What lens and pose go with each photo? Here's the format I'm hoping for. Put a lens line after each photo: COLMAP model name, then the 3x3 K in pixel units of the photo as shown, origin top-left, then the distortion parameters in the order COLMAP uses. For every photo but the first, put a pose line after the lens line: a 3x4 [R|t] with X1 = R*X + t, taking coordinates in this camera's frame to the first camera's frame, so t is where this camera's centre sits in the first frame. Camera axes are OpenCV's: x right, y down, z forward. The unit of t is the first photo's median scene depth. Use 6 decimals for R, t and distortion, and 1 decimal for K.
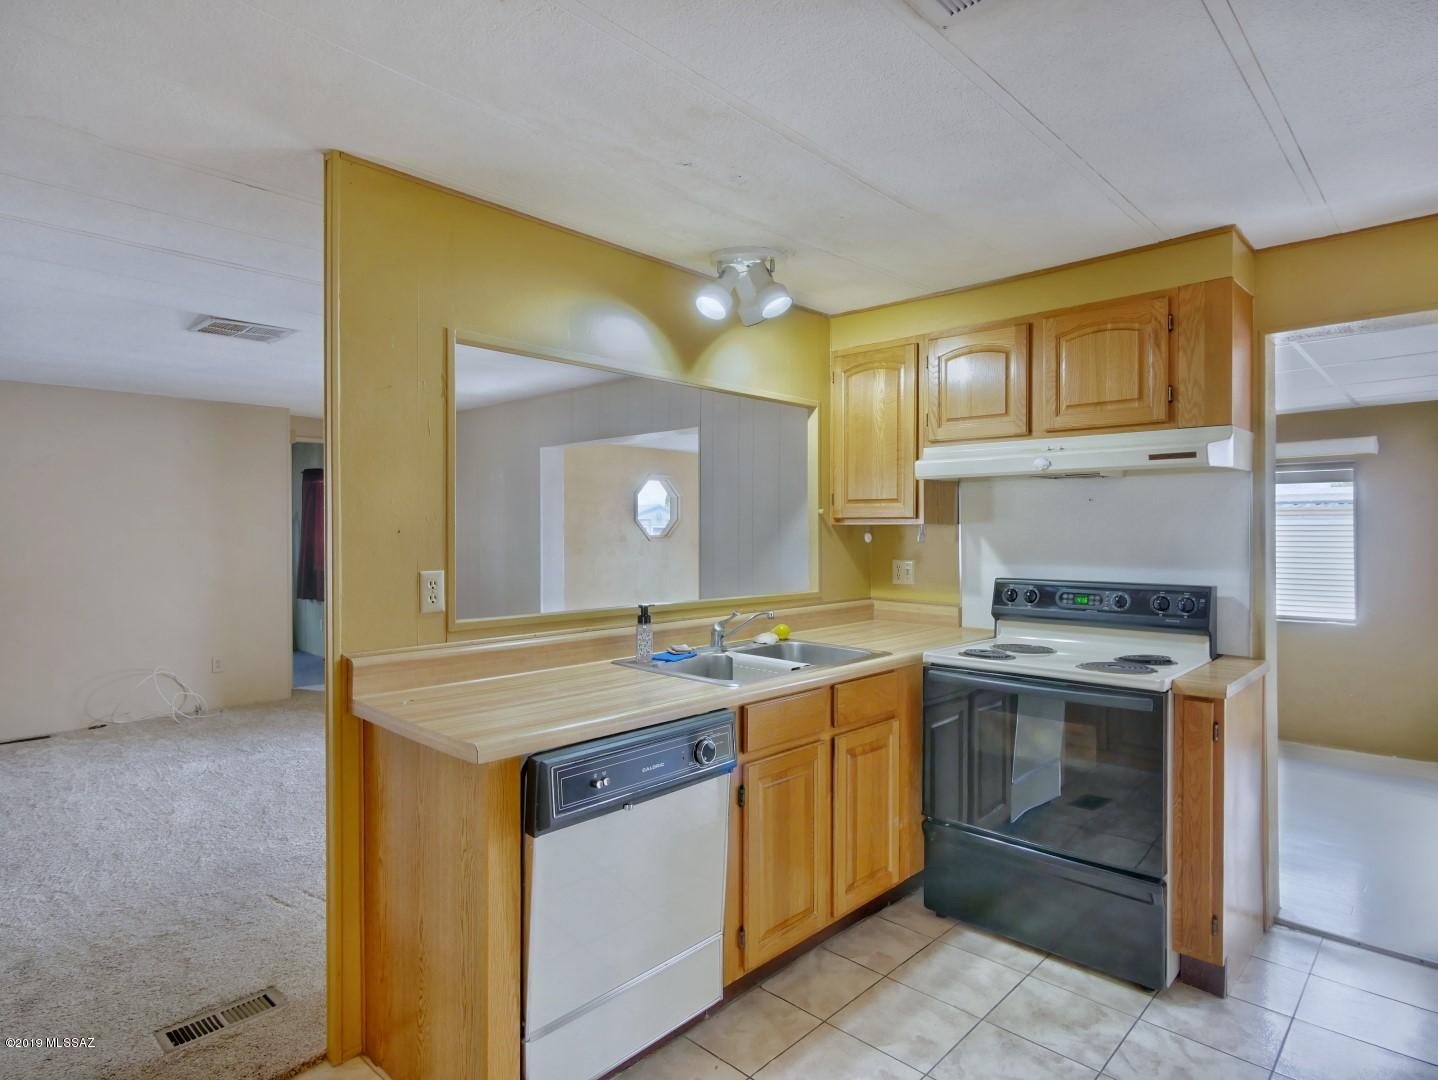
lens RADIAL K [[797.8, 0, 724.9], [0, 797.8, 531.3], [0, 0, 1]] dist [0.000940, -0.000351]
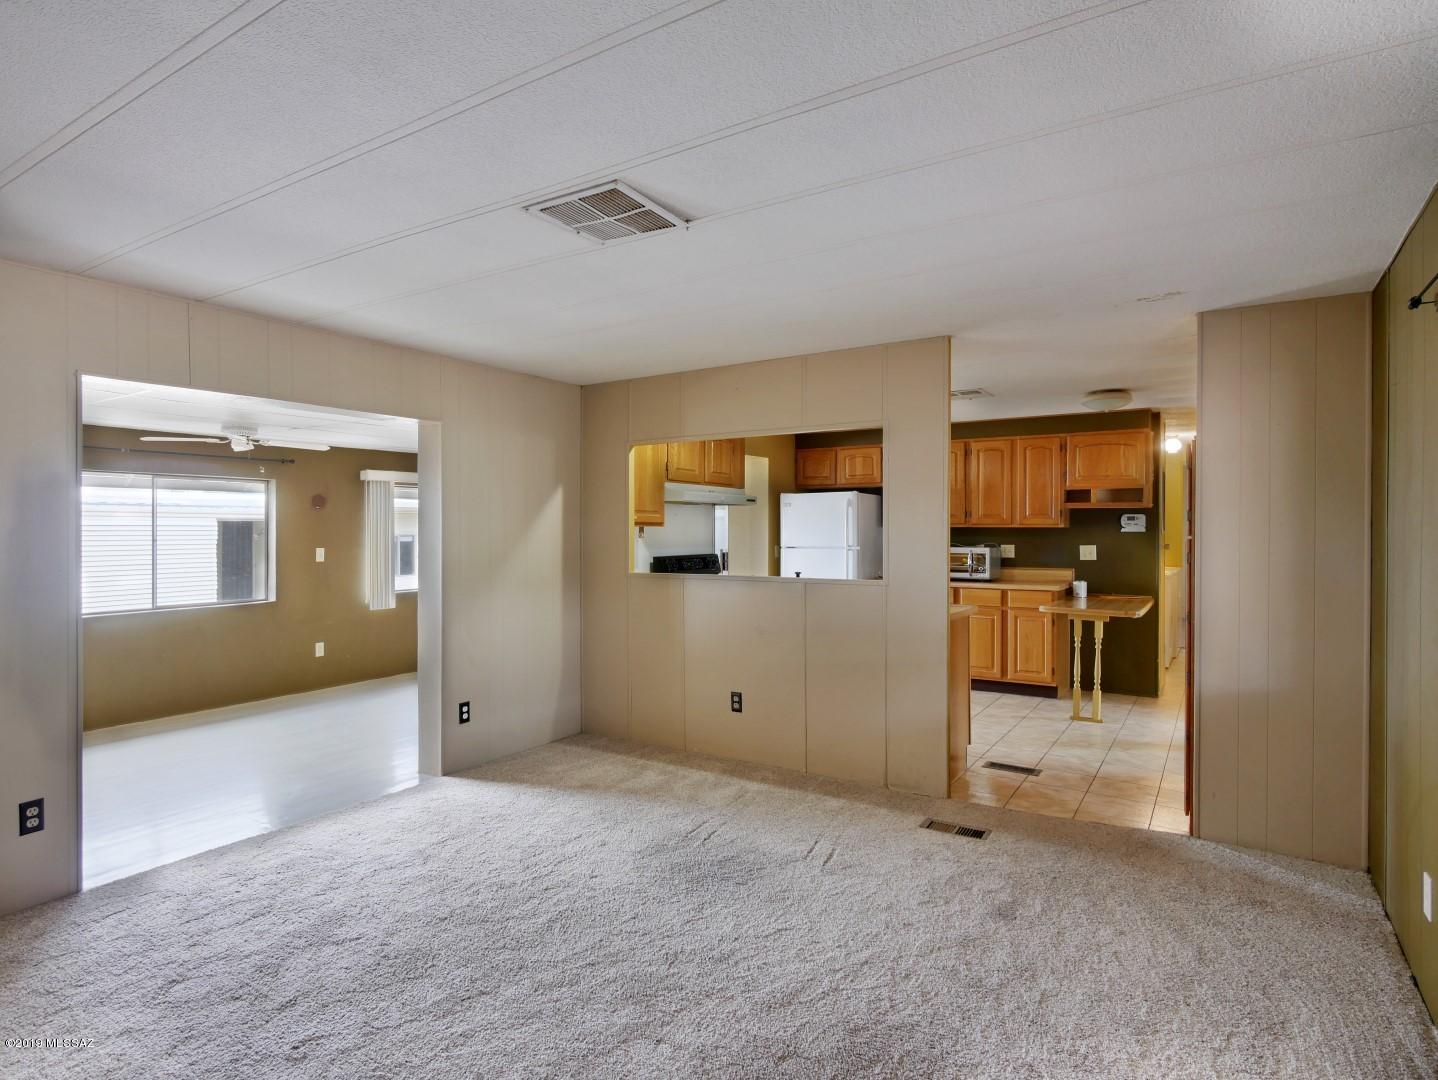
lens RADIAL K [[785.9, 0, 724.4], [0, 785.9, 533.4], [0, 0, 1]] dist [0.000470, 0.001136]
pose [[-0.191744, -0.005361, 0.981430, -1.643100], [0.001645, 0.999982, 0.005784, -0.004537], [-0.981444, 0.002723, -0.191732, 1.377440]]
